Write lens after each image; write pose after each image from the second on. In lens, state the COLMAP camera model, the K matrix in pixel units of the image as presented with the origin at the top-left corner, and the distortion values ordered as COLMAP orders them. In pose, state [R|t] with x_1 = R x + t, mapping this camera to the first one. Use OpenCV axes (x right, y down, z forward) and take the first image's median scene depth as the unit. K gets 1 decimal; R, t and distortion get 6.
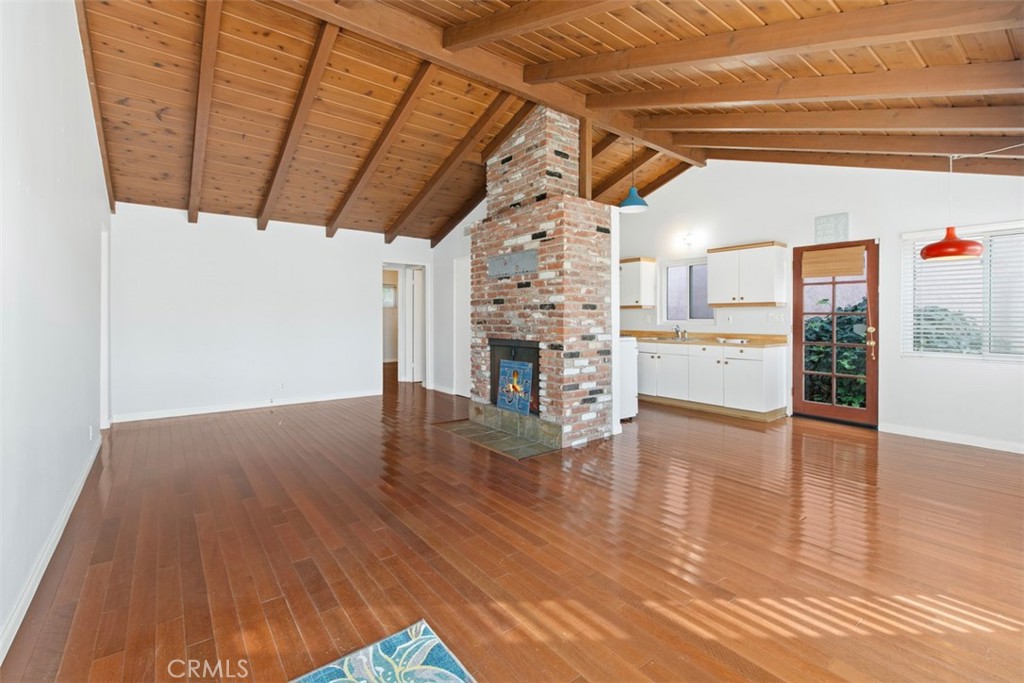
lens RADIAL K [[445.2, 0, 510.3], [0, 445.2, 315.0], [0, 0, 1]] dist [0.000246, -0.000412]
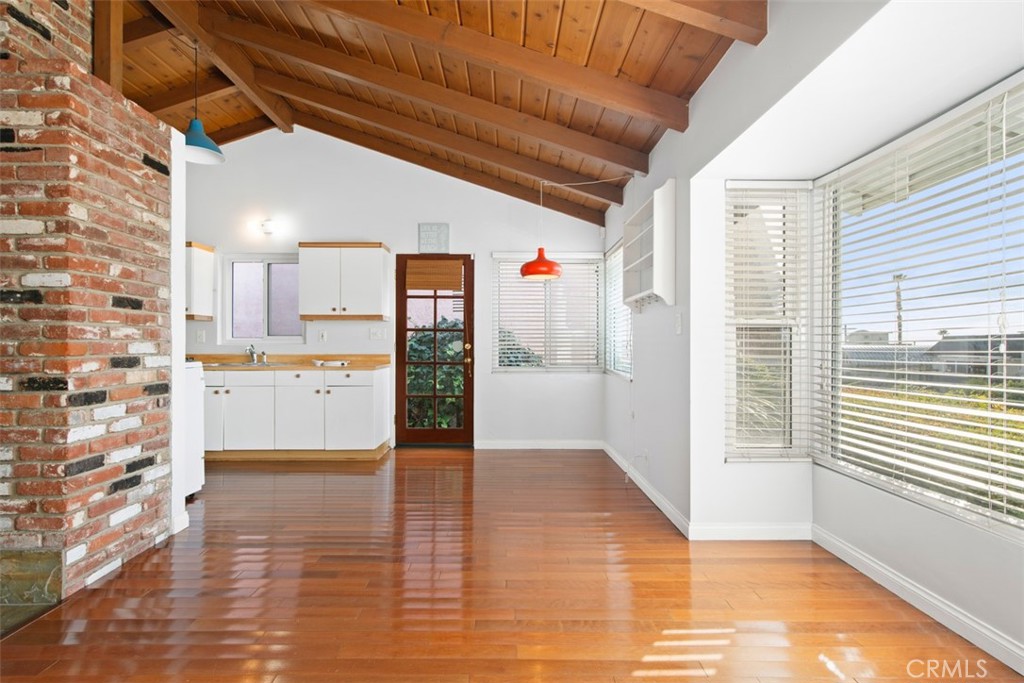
lens RADIAL K [[506.7, 0, 505.4], [0, 506.7, 339.7], [0, 0, 1]] dist [0.001521, 0.001529]
pose [[0.611801, 0.006411, 0.790985, -0.018922], [-0.005045, 0.999978, -0.004203, 0.021880], [-0.790995, -0.001420, 0.611821, 0.256507]]
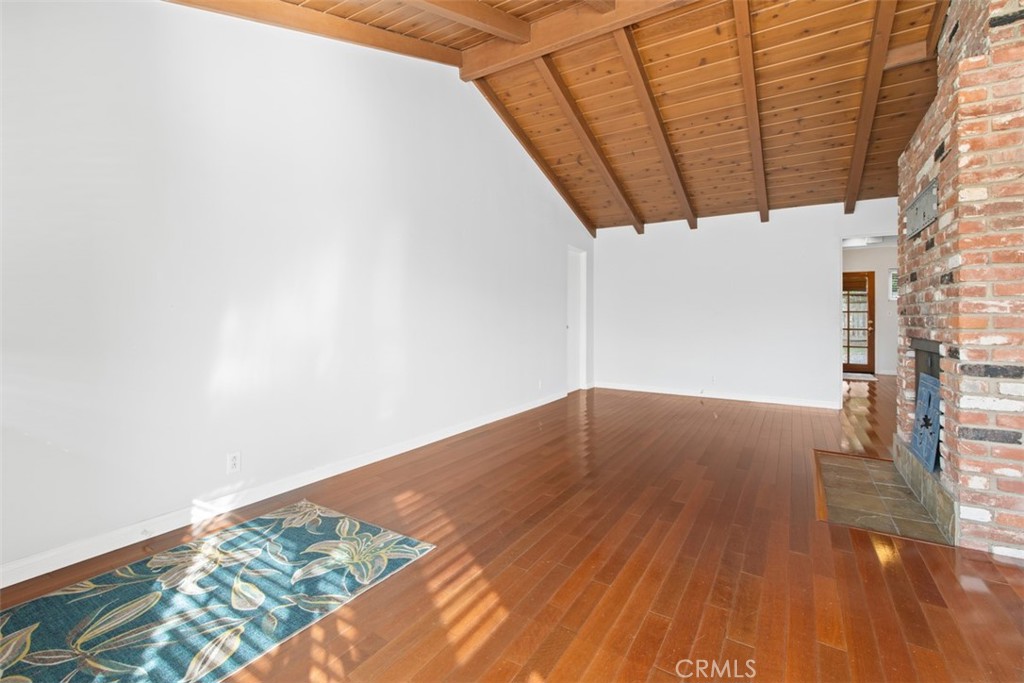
lens RADIAL K [[445.2, 0, 495.8], [0, 445.2, 316.1], [0, 0, 1]] dist [0.000246, -0.000412]
pose [[0.333698, -0.003469, -0.942674, 0.364875], [0.001373, 0.999994, -0.003194, 0.024876], [0.942679, -0.000228, 0.333701, 0.264593]]
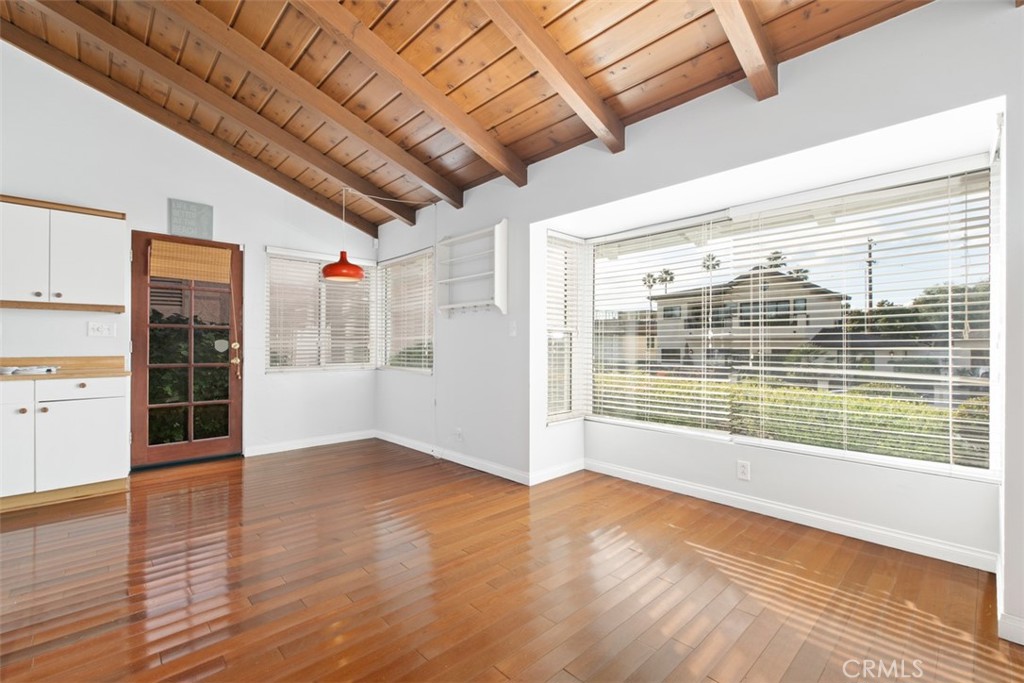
lens RADIAL K [[445.2, 0, 510.0], [0, 445.2, 338.9], [0, 0, 1]] dist [0.000246, -0.000412]
pose [[-0.100657, 0.010639, 0.994864, -0.126299], [-0.008176, 0.999900, -0.011521, 0.024550], [-0.994888, -0.009294, -0.100560, 0.551759]]
